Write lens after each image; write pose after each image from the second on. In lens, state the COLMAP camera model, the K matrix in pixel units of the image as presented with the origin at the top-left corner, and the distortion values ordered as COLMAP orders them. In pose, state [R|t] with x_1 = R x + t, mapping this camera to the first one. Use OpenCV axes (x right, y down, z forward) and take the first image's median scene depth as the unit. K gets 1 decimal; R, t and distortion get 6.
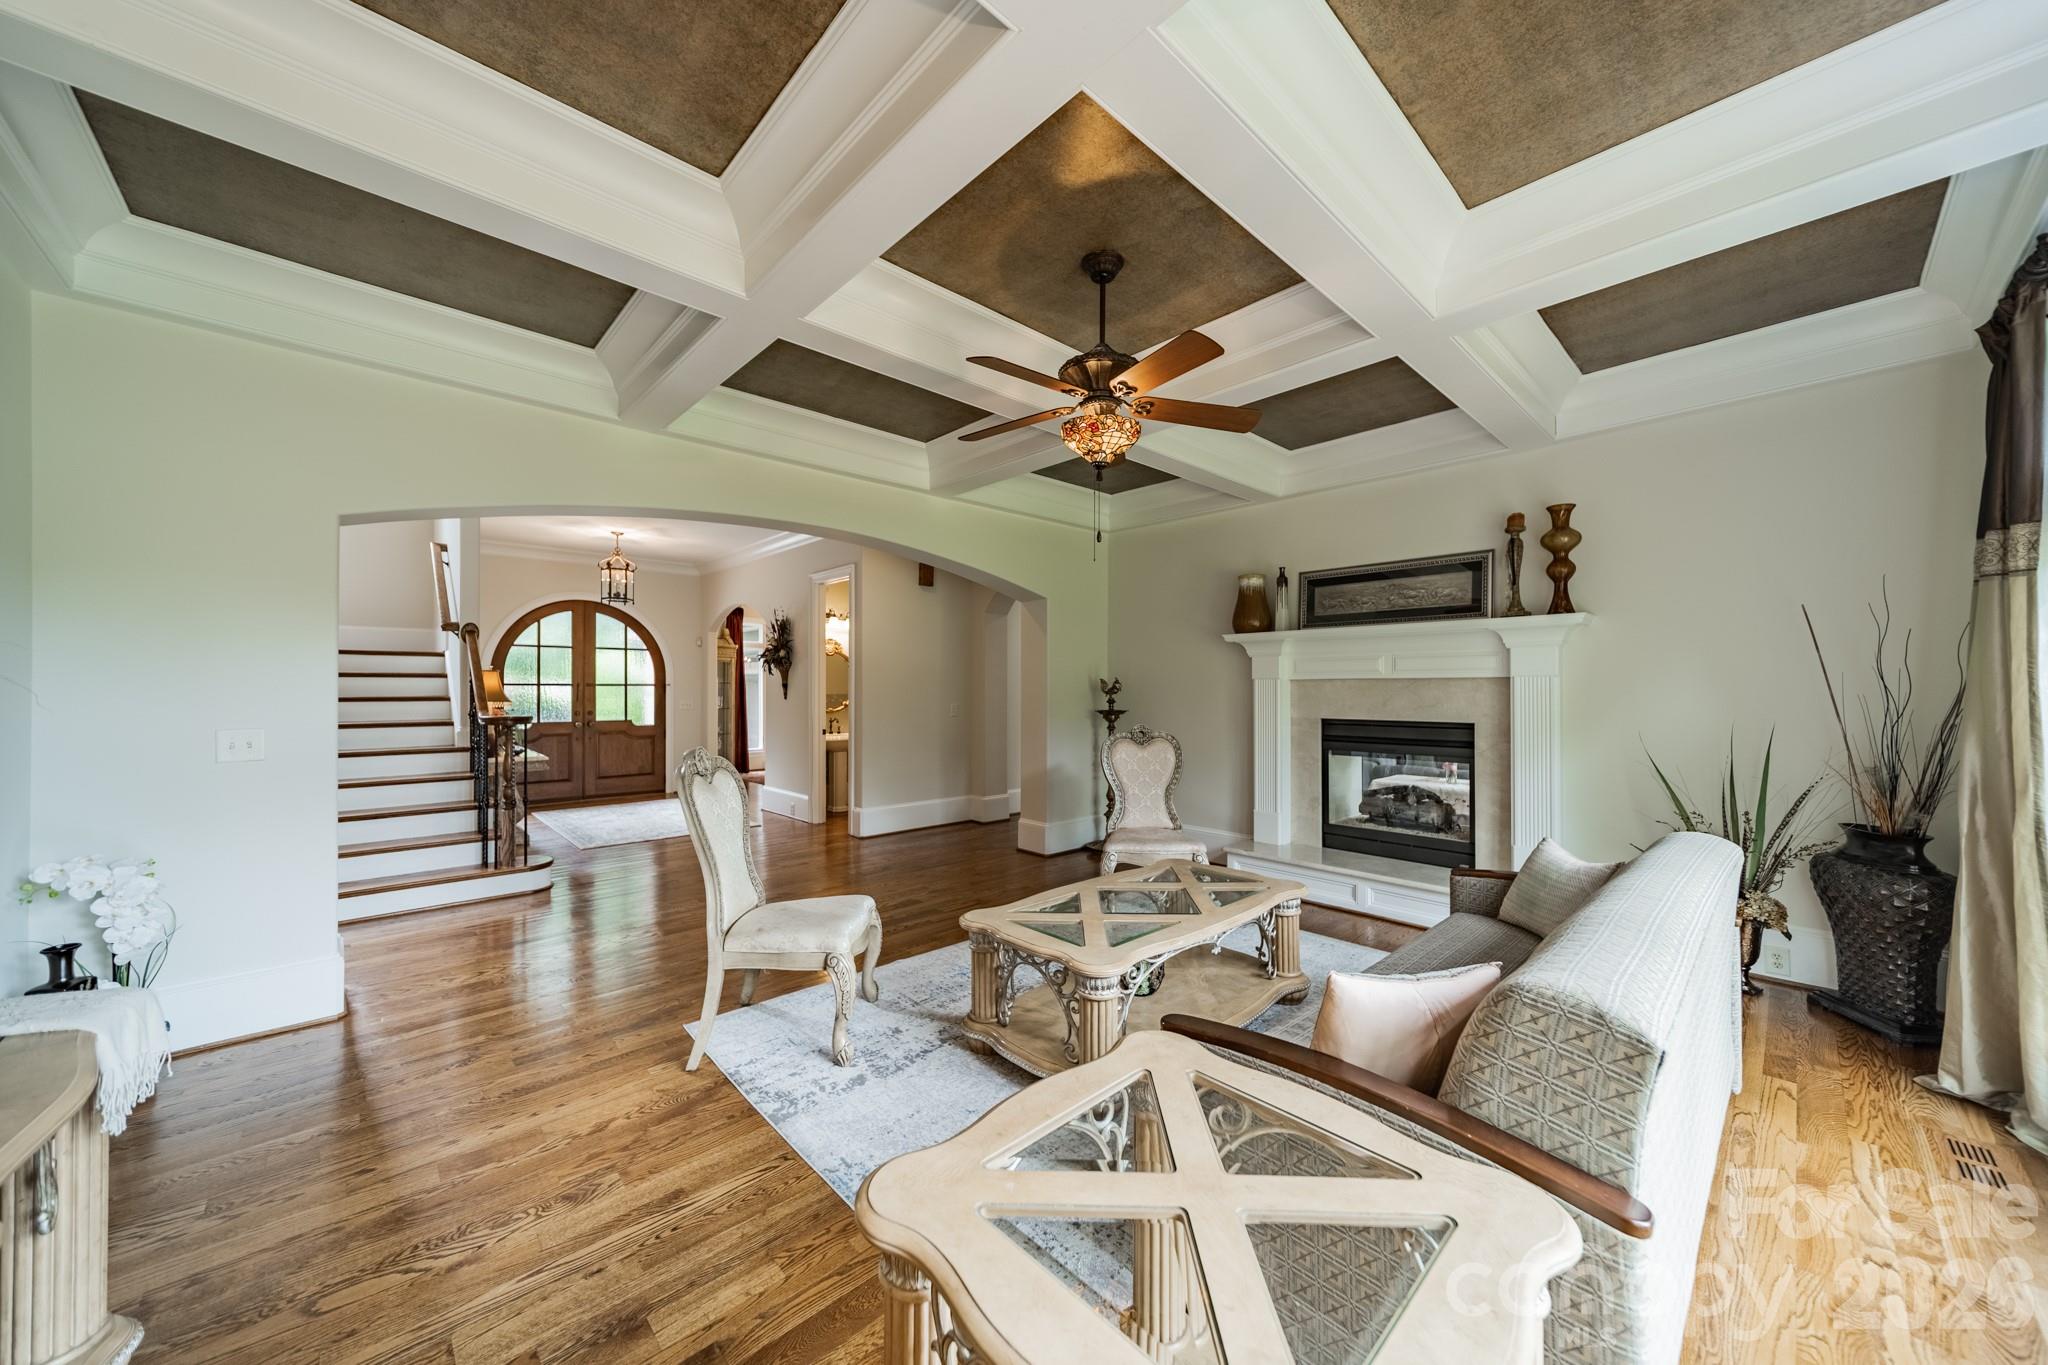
lens RADIAL K [[720.8, 0, 1025.9], [0, 720.8, 688.2], [0, 0, 1]] dist [0.007084, 0.000285]
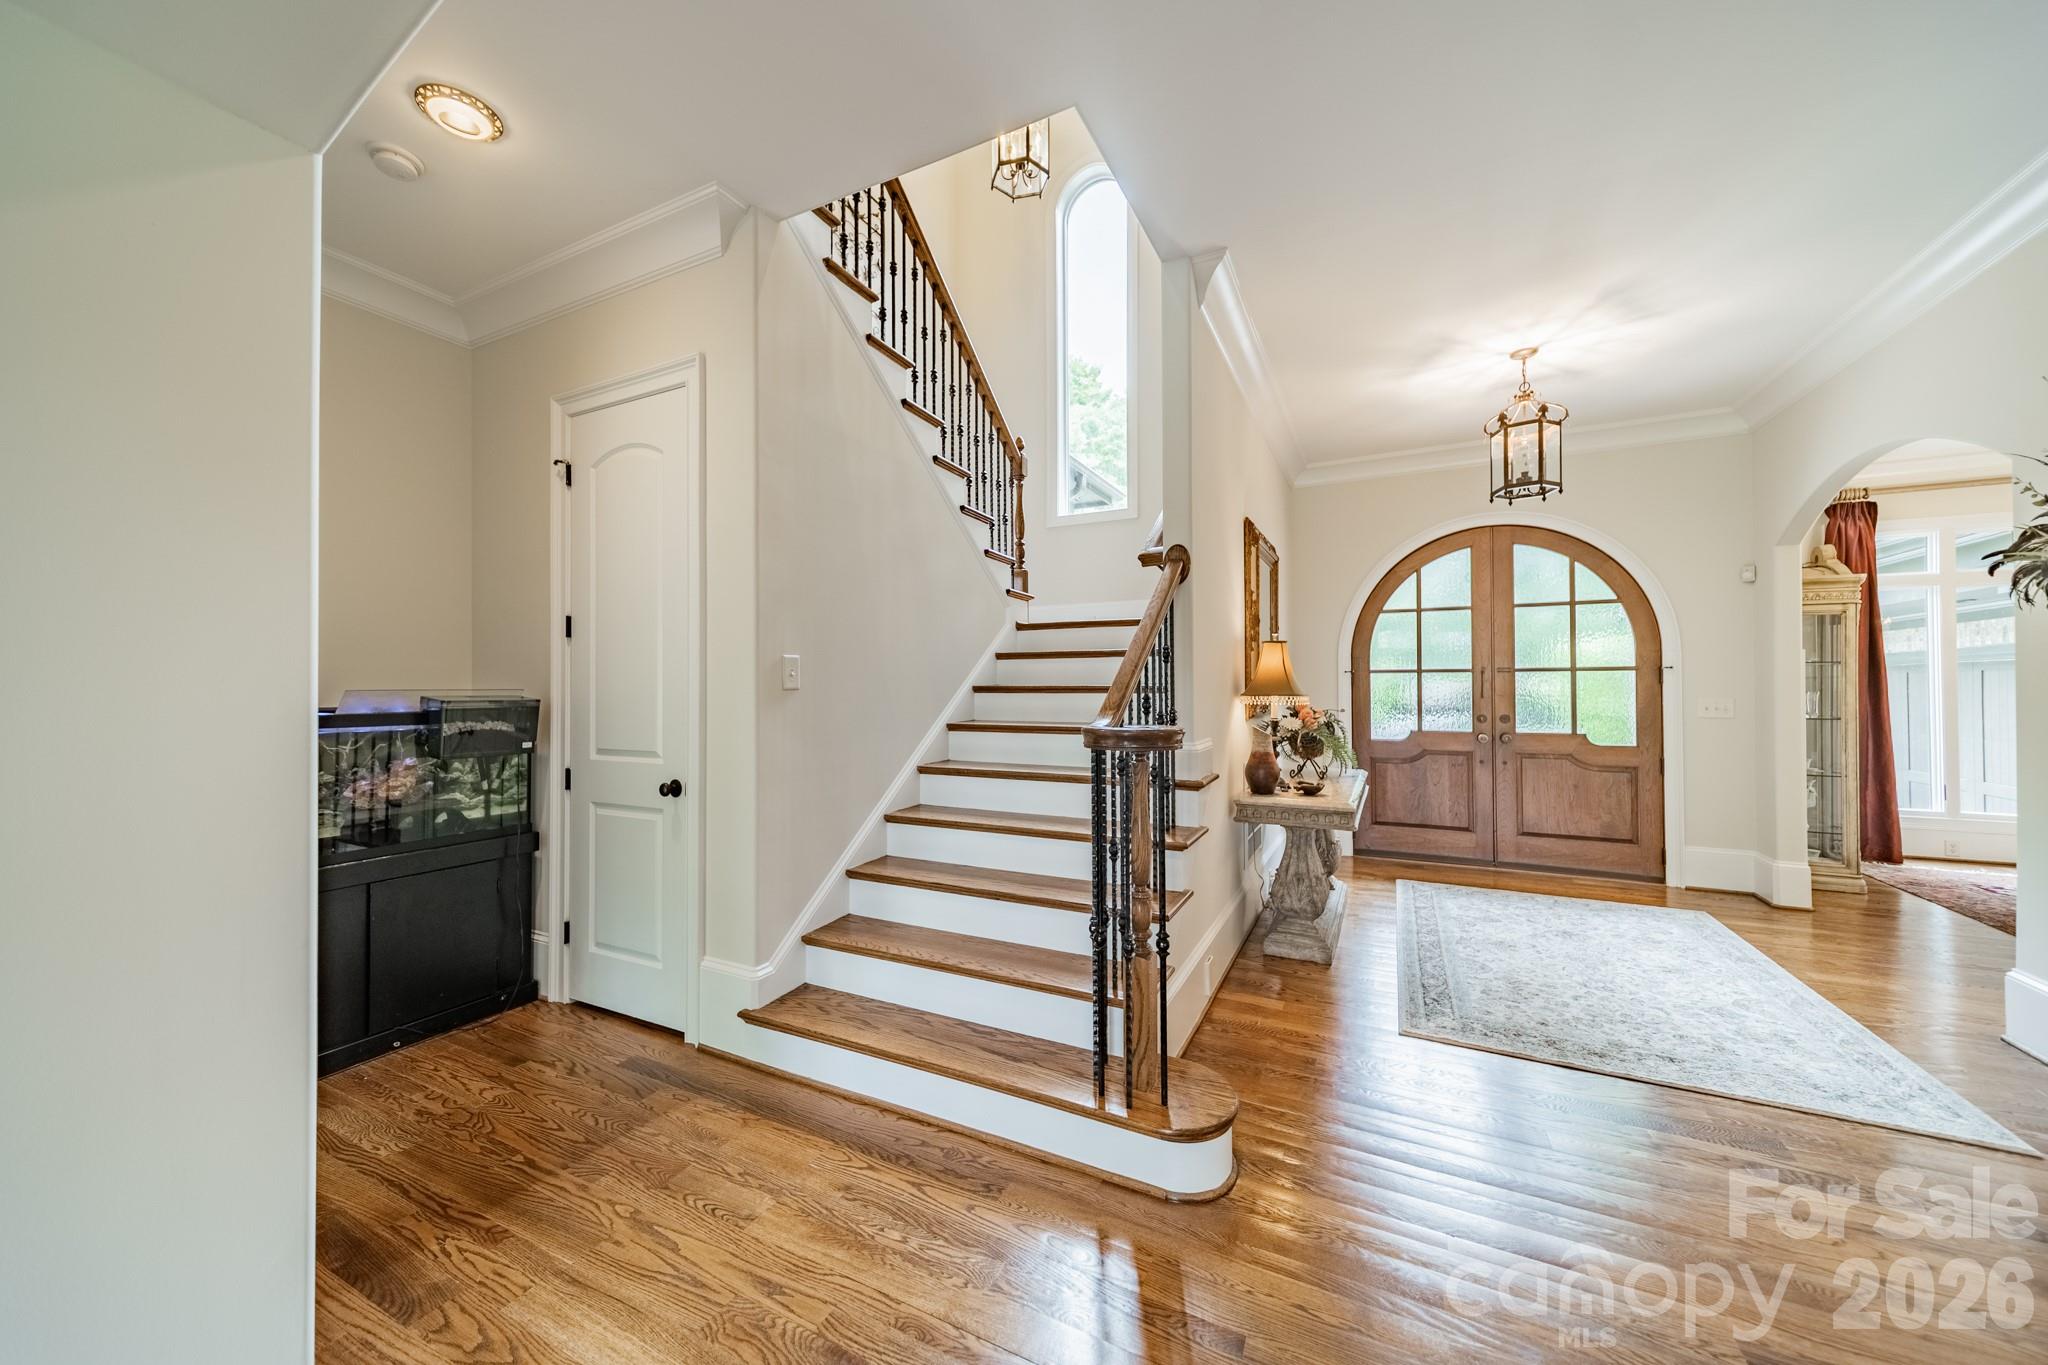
lens RADIAL K [[720.8, 0, 1036.0], [0, 720.8, 679.7], [0, 0, 1]] dist [0.007084, 0.000285]
pose [[0.348957, -0.012605, -0.937054, -0.189207], [0.005771, 0.999919, -0.011302, 0.006844], [0.937121, -0.001463, 0.349002, 0.438593]]
